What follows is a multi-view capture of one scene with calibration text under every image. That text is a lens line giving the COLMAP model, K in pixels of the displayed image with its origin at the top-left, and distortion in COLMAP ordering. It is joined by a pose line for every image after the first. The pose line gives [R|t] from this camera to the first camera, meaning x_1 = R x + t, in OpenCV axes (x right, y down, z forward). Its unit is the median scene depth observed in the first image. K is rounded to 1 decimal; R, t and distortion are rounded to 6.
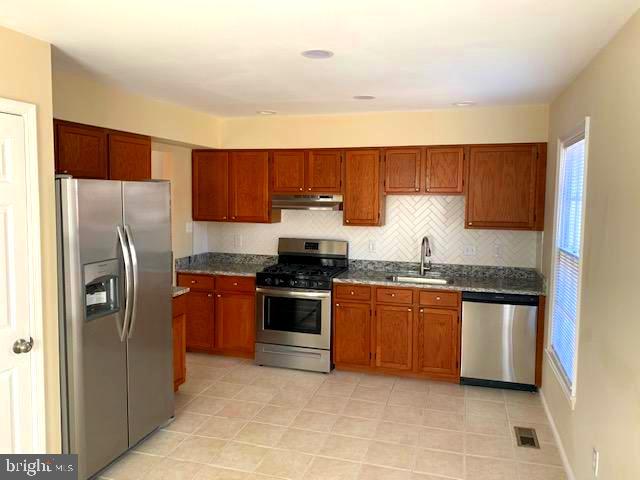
lens RADIAL K [[483.5, 0, 319.6], [0, 483.5, 233.7], [0, 0, 1]] dist [0.029660, -0.052077]
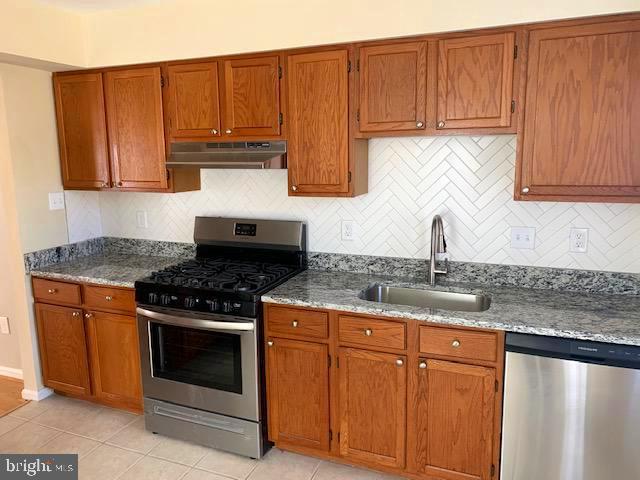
lens RADIAL K [[483.5, 0, 312.5], [0, 483.5, 238.1], [0, 0, 1]] dist [0.029660, -0.052077]
pose [[0.995264, -0.008211, -0.096863, 0.135594], [0.017542, 0.995238, 0.095880, -0.022035], [0.095614, -0.097125, 0.990669, 0.462506]]
